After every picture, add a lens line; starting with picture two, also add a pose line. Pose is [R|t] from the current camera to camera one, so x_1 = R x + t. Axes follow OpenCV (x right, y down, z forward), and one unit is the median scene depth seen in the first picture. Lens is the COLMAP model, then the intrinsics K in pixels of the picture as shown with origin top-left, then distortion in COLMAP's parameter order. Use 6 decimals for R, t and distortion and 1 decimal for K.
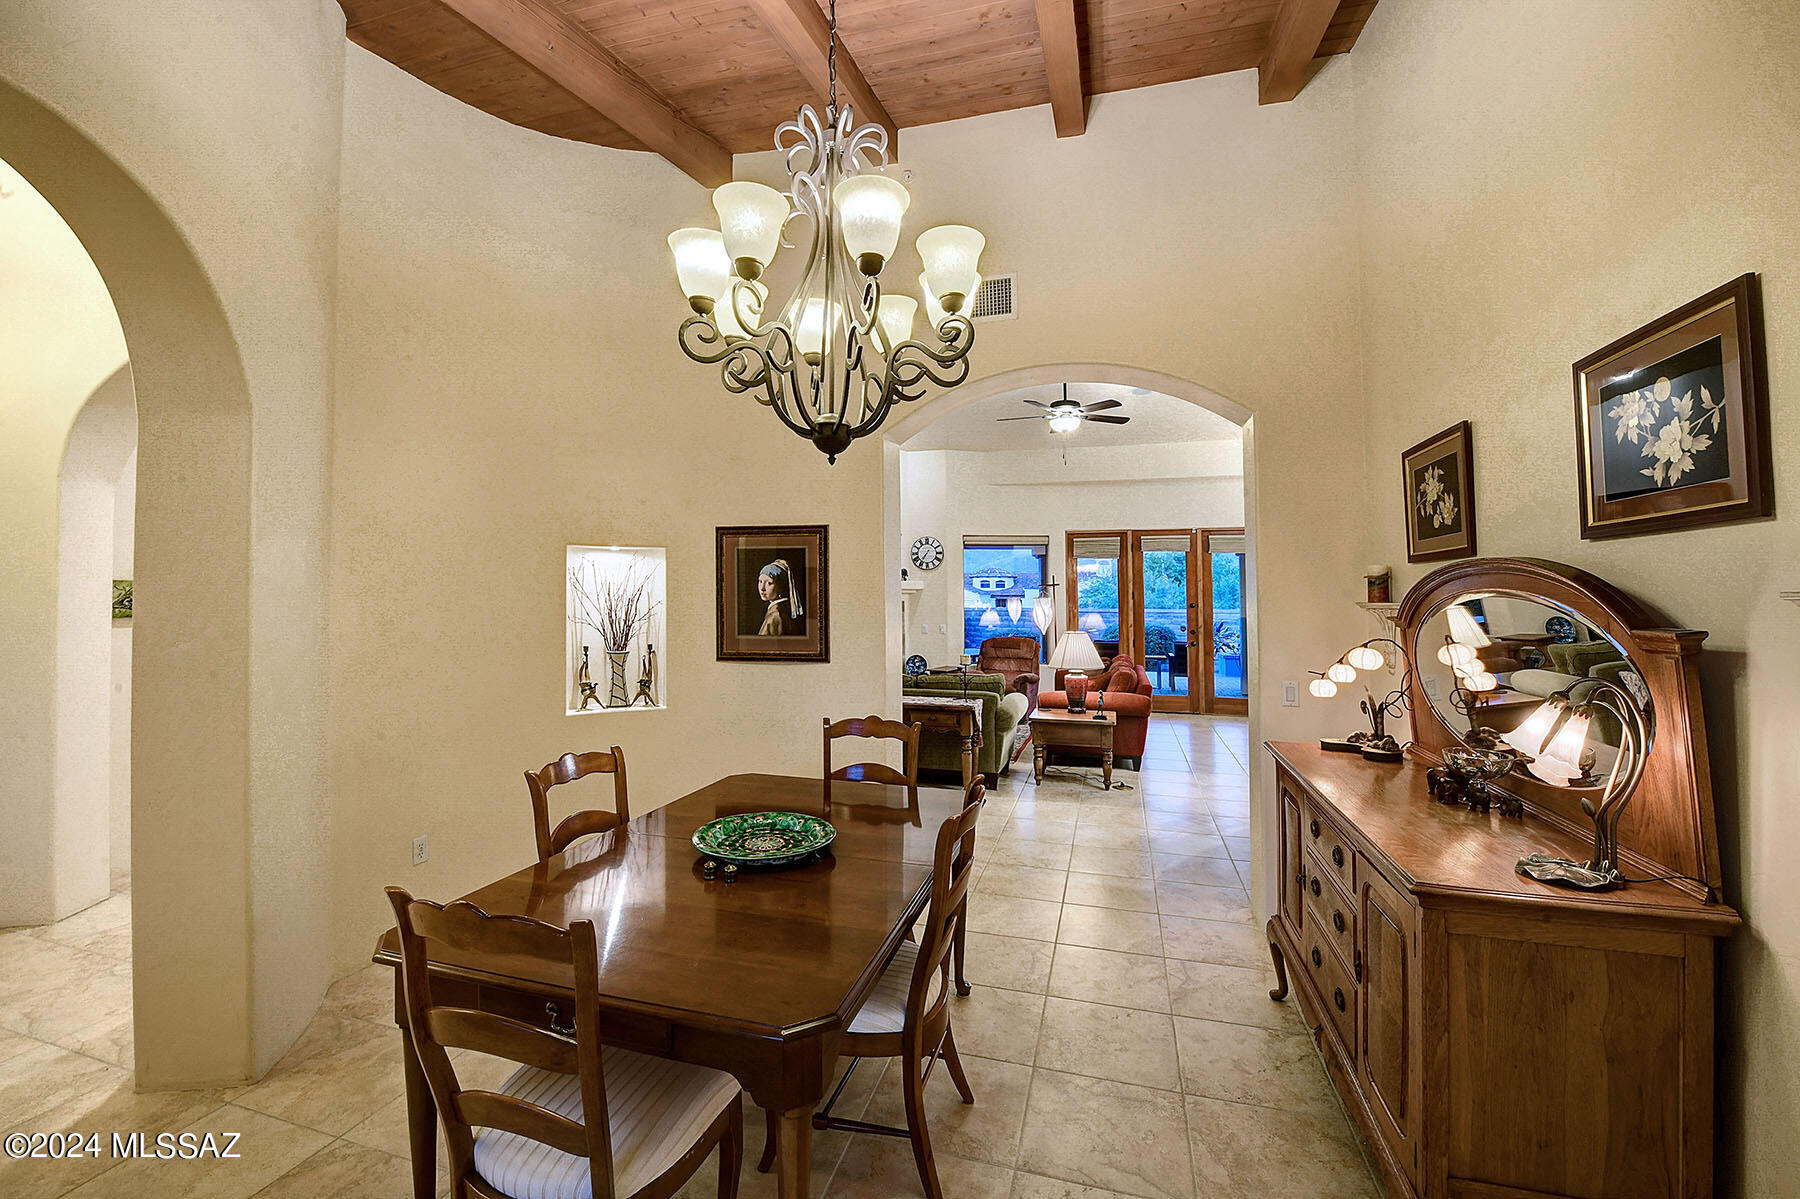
lens RADIAL K [[742.4, 0, 902.7], [0, 742.4, 591.8], [0, 0, 1]] dist [-0.020382, 0.000333]
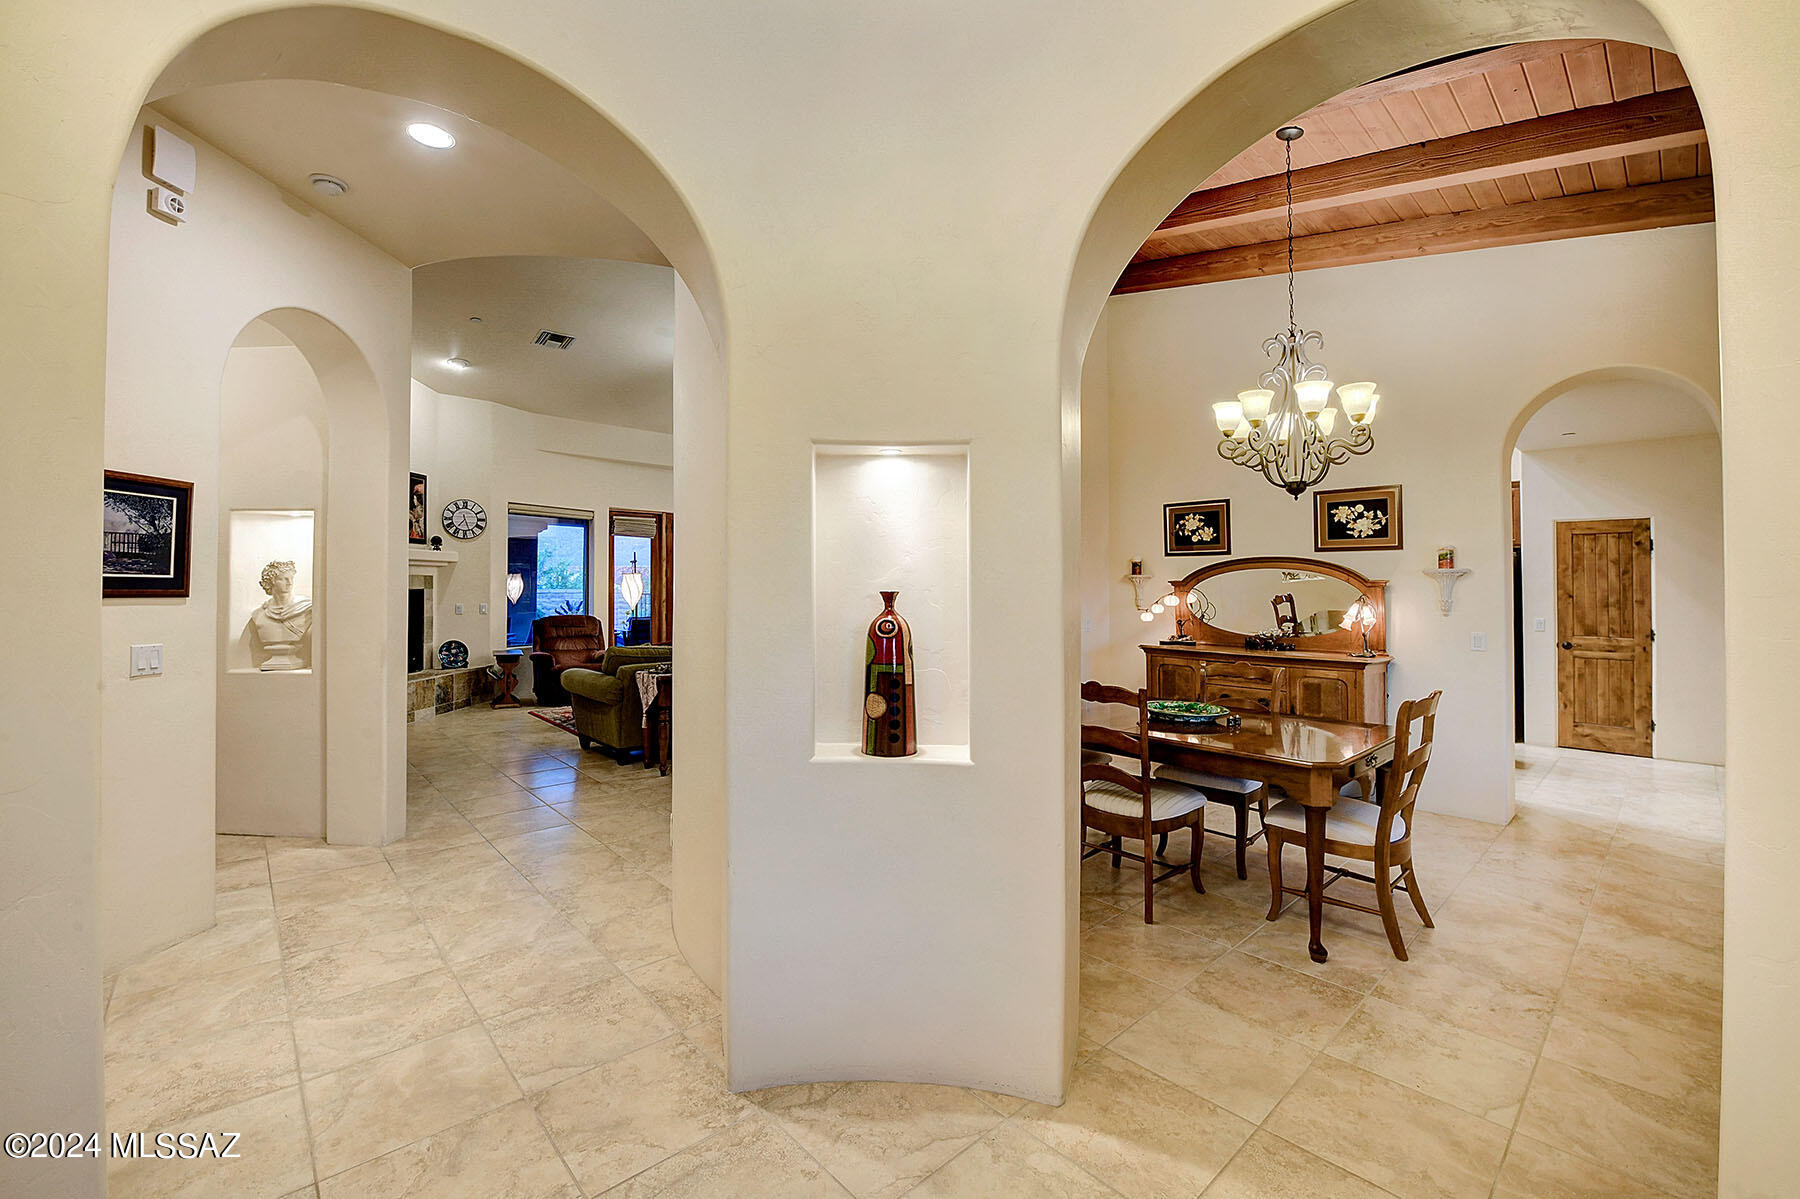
lens RADIAL K [[742.4, 0, 895.5], [0, 742.4, 588.0], [0, 0, 1]] dist [-0.020382, 0.000333]
pose [[0.533009, 0.001248, 0.846109, -1.508879], [-0.014328, 0.999869, 0.007551, 0.046629], [-0.845988, -0.016147, 0.532957, 0.508695]]
